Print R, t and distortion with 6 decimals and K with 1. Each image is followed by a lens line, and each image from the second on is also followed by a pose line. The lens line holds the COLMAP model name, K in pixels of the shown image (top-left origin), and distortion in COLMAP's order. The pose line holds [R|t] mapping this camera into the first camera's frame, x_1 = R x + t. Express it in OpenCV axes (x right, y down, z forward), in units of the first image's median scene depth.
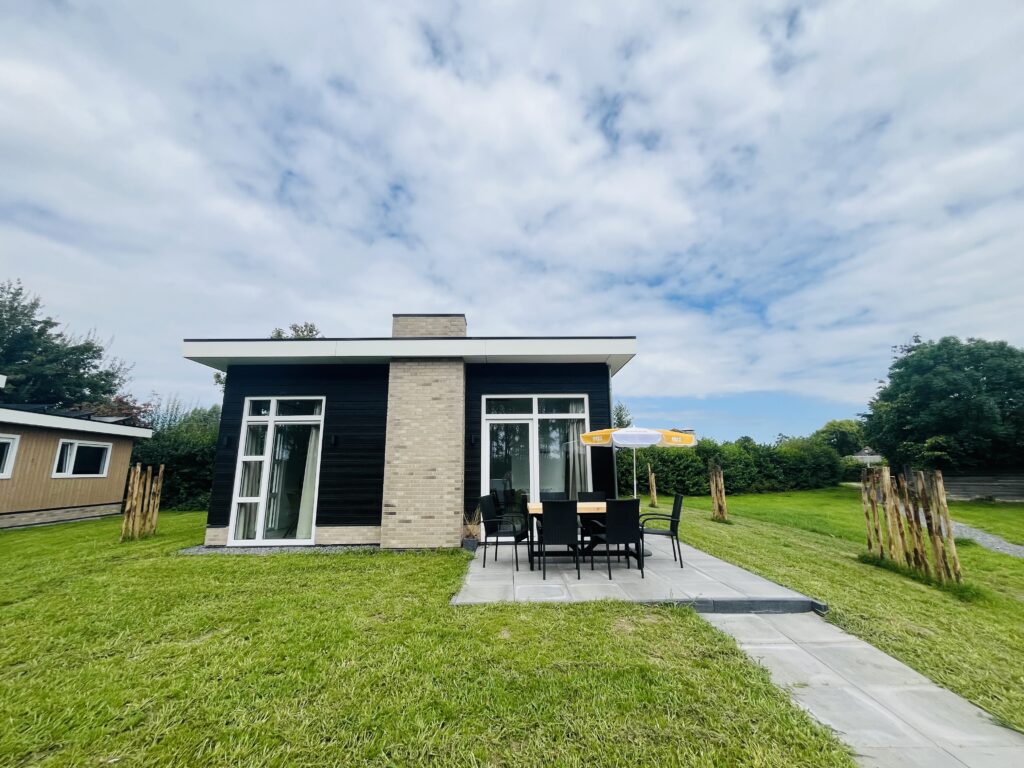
lens RADIAL K [[415.0, 0, 512.0], [0, 415.0, 384.0], [0, 0, 1]] dist [0.010586, -0.000145]
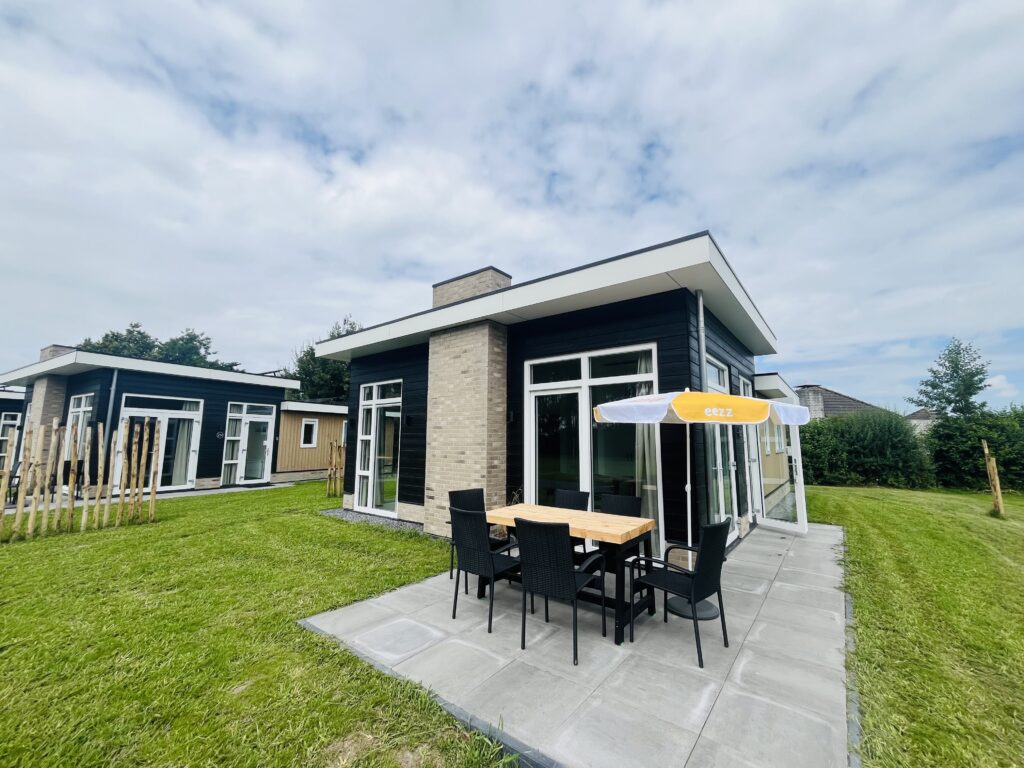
lens RADIAL K [[413.8, 0, 512.3], [0, 413.8, 379.7], [0, 0, 1]] dist [-0.001800, 0.000095]
pose [[0.784054, -0.079647, -0.615561, 0.399653], [0.117427, 0.992857, 0.021103, 0.042239], [0.609483, -0.088829, 0.787807, 0.351222]]
